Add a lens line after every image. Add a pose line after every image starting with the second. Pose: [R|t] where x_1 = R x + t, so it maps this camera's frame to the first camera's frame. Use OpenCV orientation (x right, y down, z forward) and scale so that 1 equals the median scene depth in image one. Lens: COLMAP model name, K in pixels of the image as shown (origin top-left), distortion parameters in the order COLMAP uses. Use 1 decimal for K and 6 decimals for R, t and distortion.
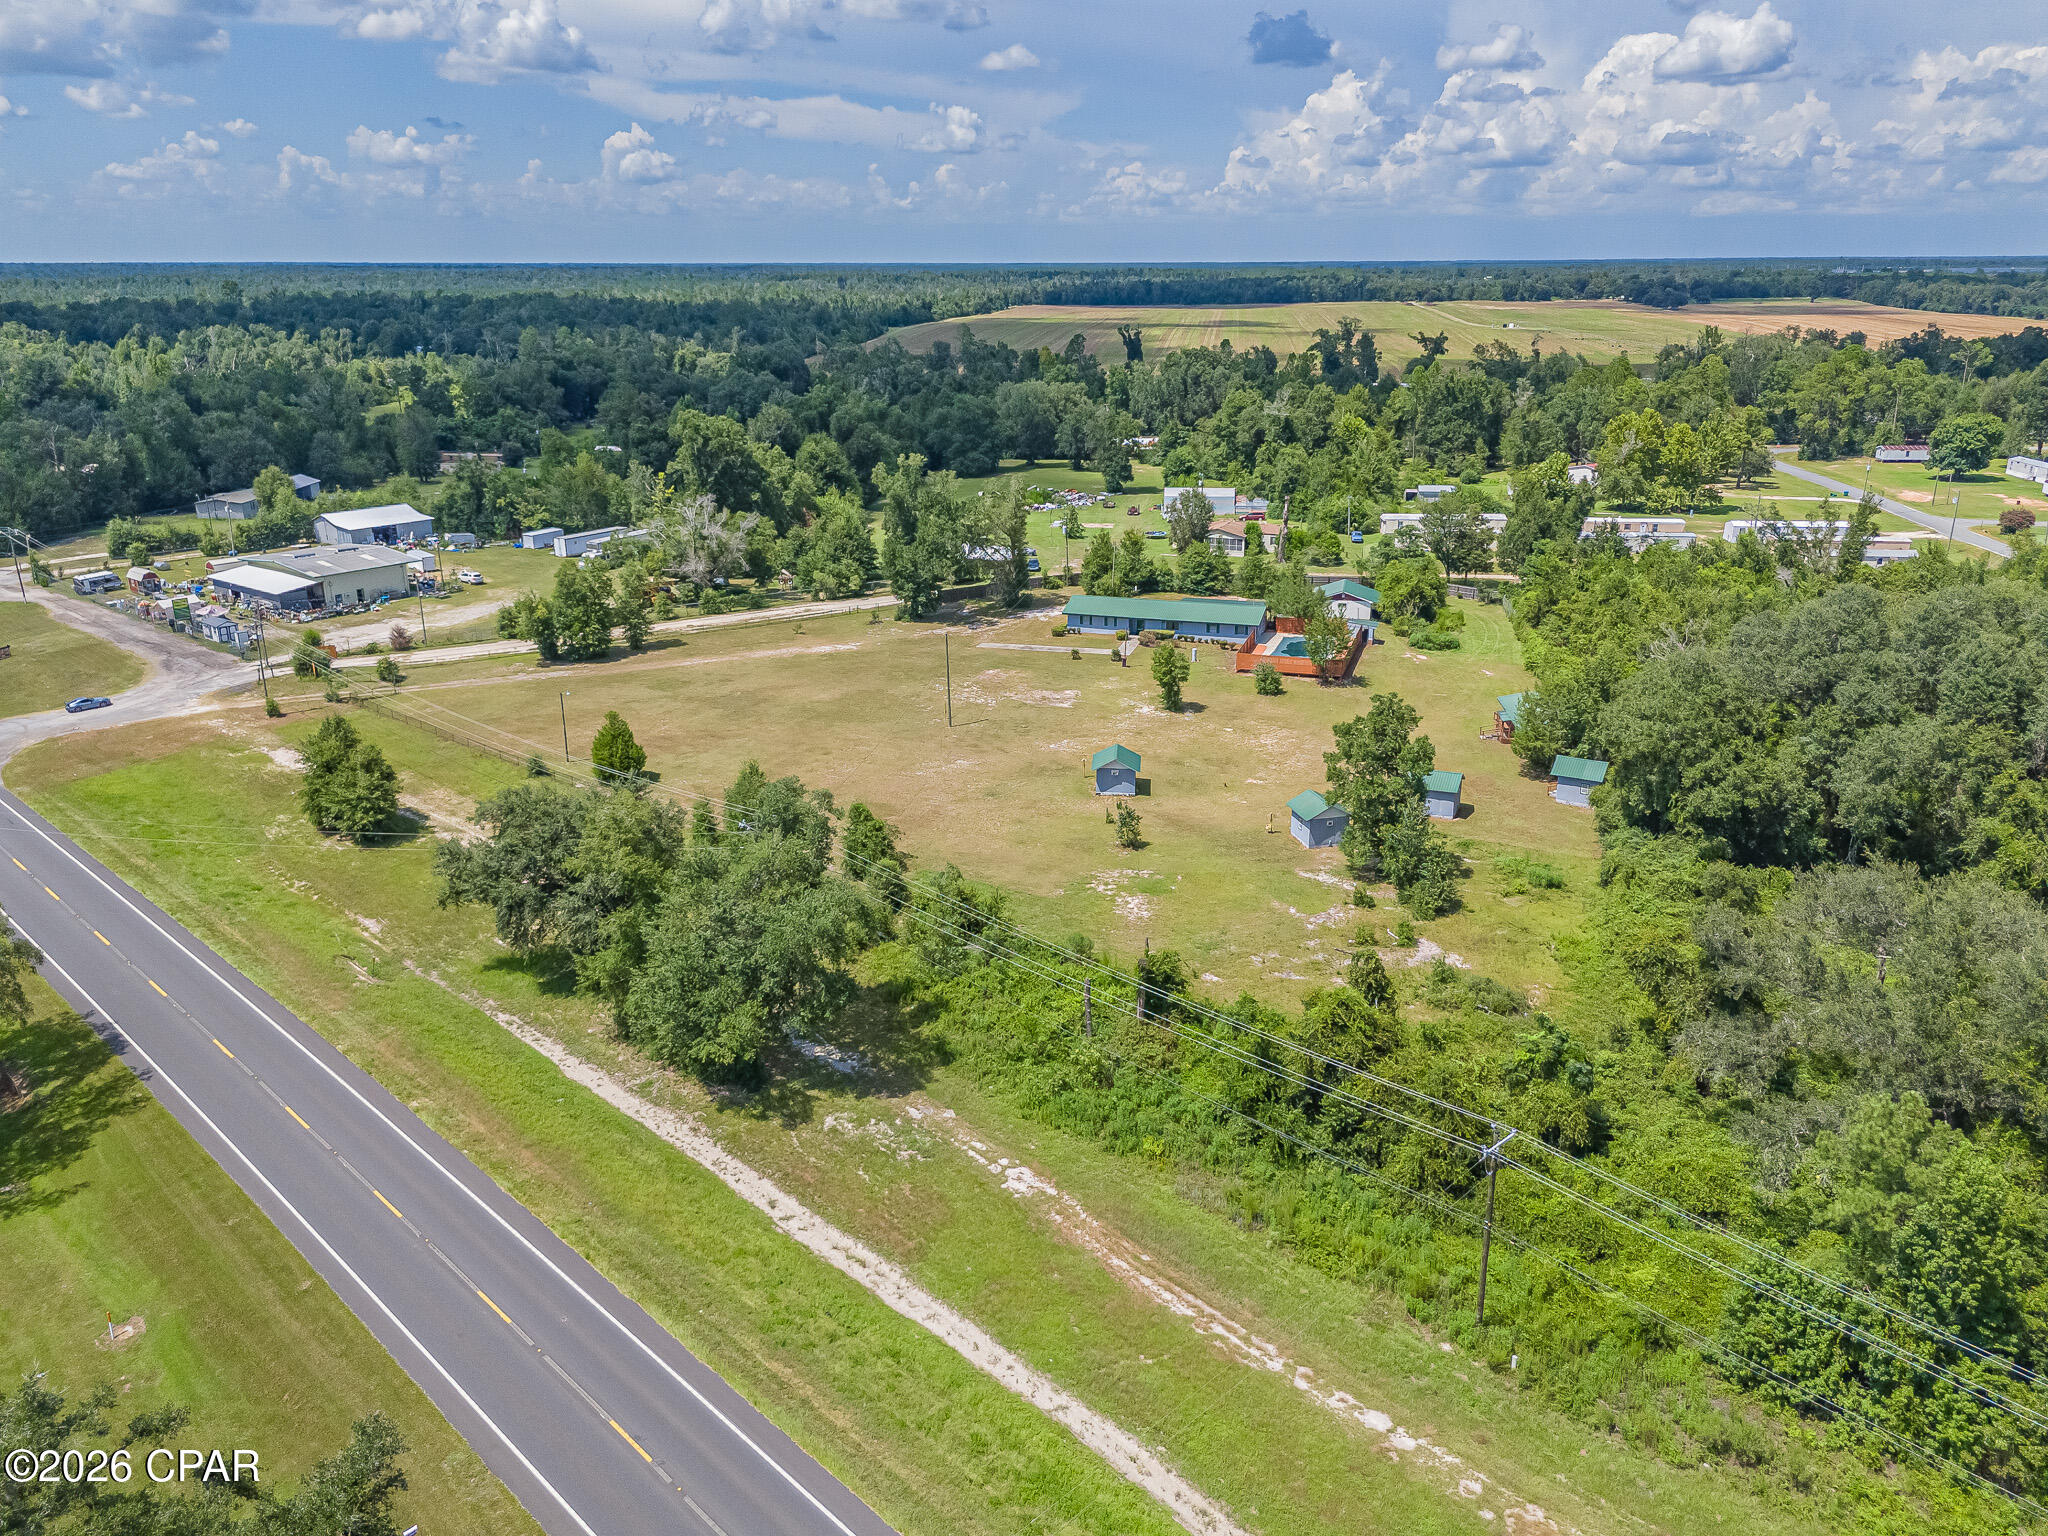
lens RADIAL K [[1508.7, 0, 1022.9], [0, 1508.7, 823.6], [0, 0, 1]] dist [0.025238, -0.011108]
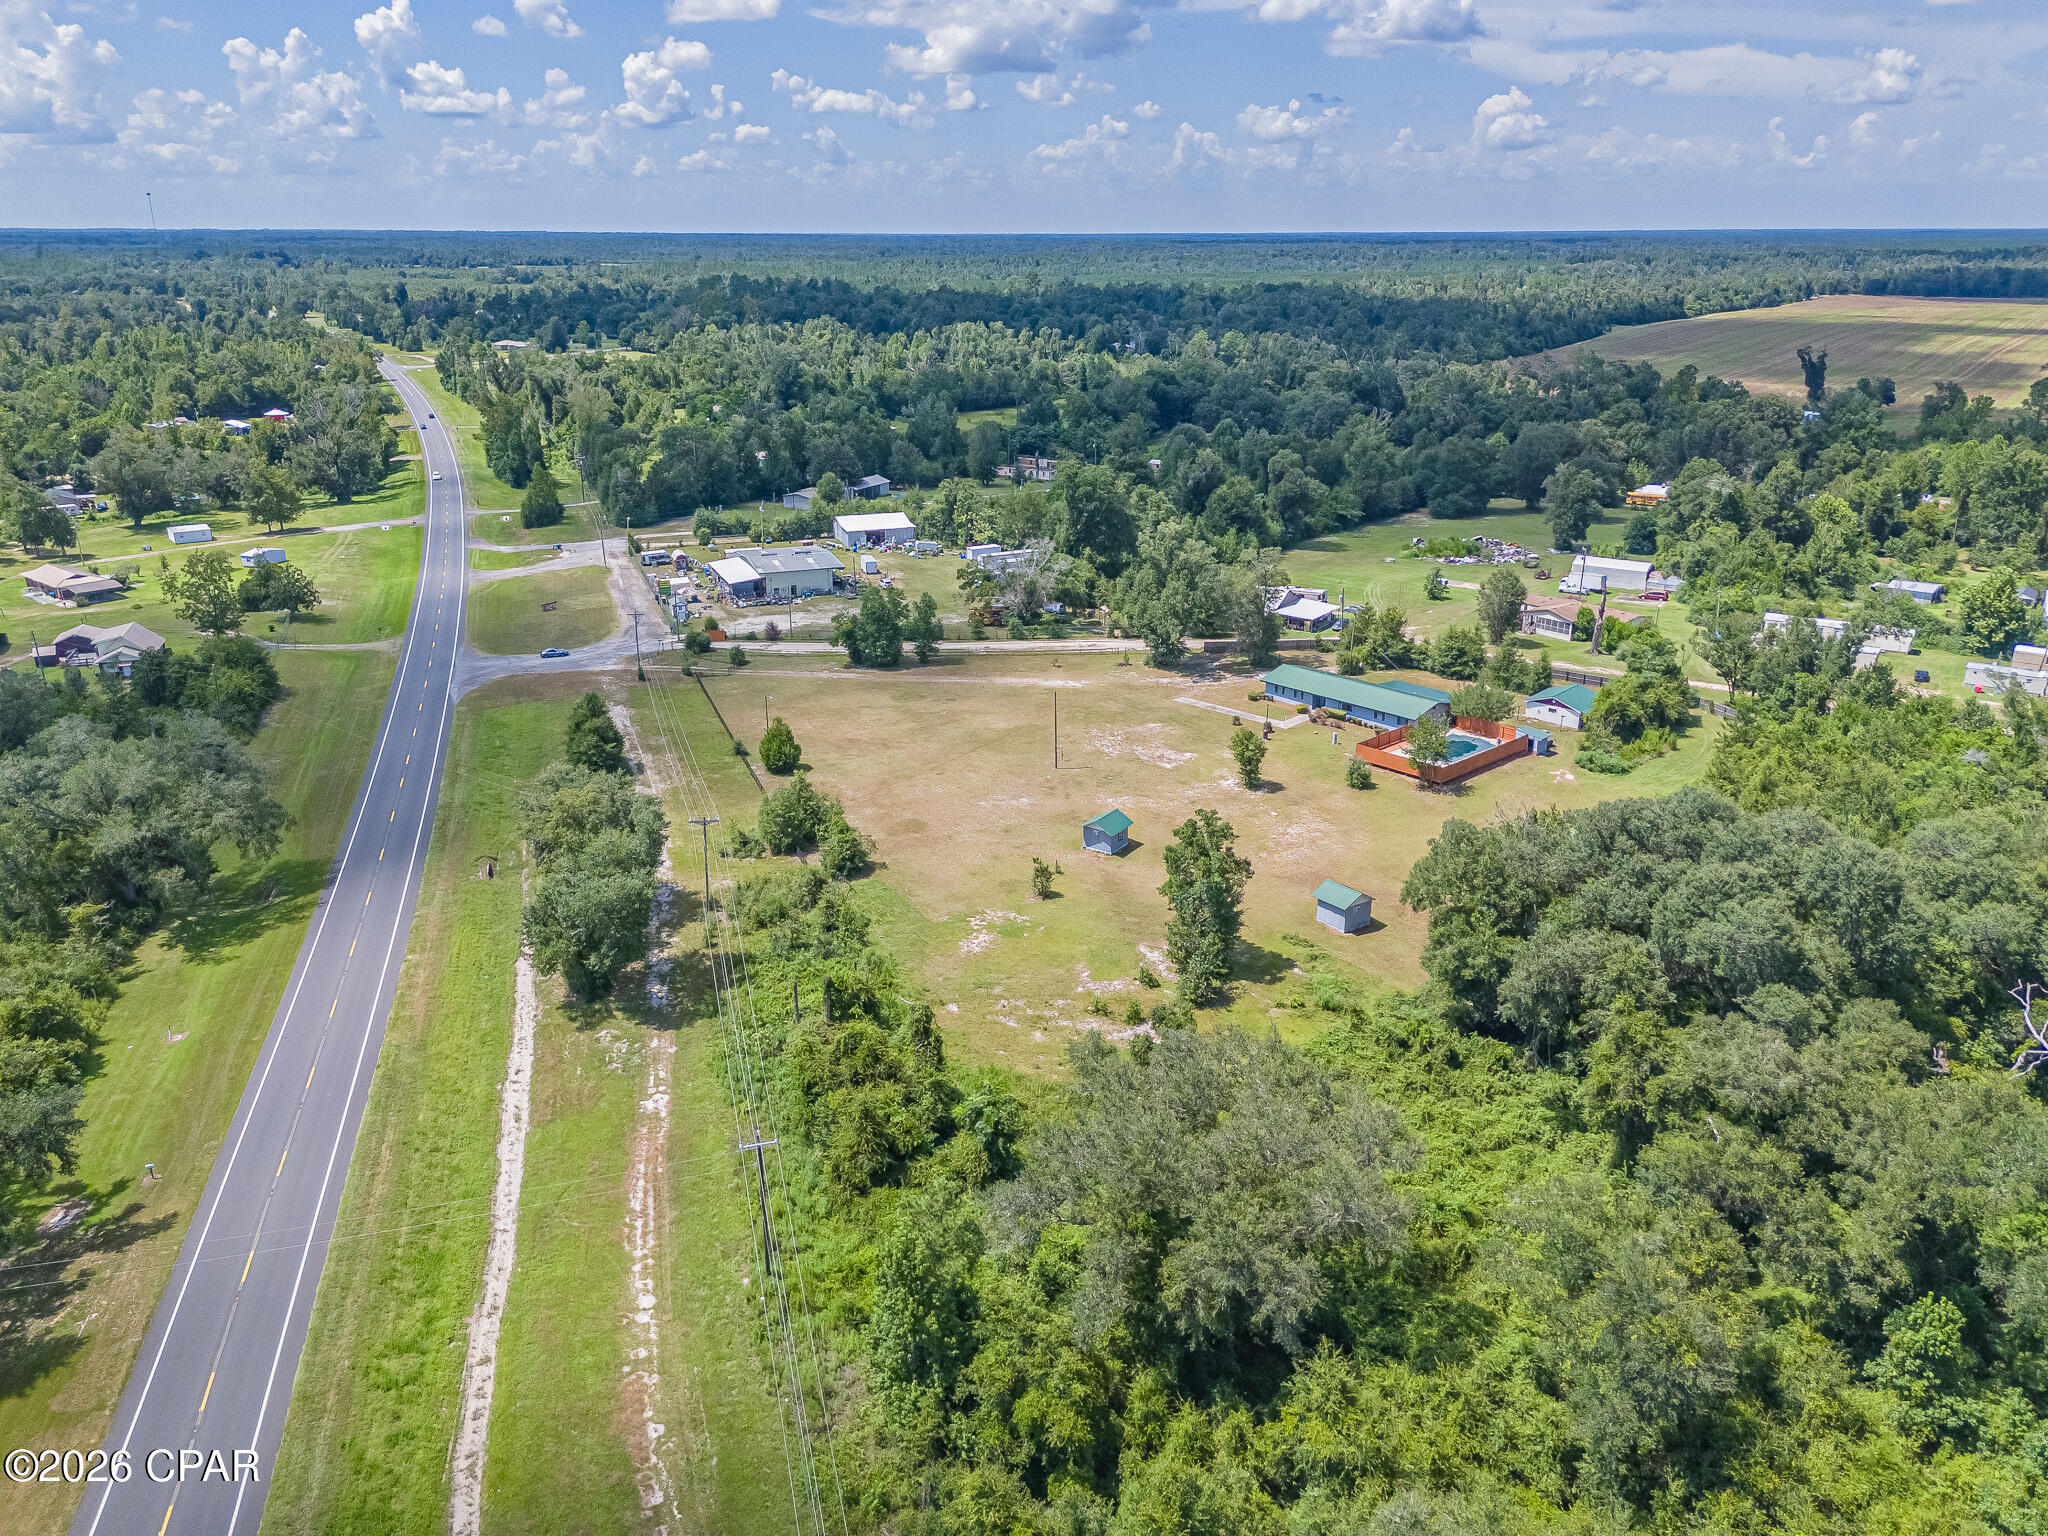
lens RADIAL K [[1554.0, 0, 1024.0], [0, 1554.0, 768.0], [0, 0, 1]] dist [0.068329, -0.066062]
pose [[0.863065, 0.164071, -0.477702, 0.144202], [-0.173211, 0.984562, 0.025216, -0.025654], [0.474464, 0.060980, 0.878160, -0.022013]]
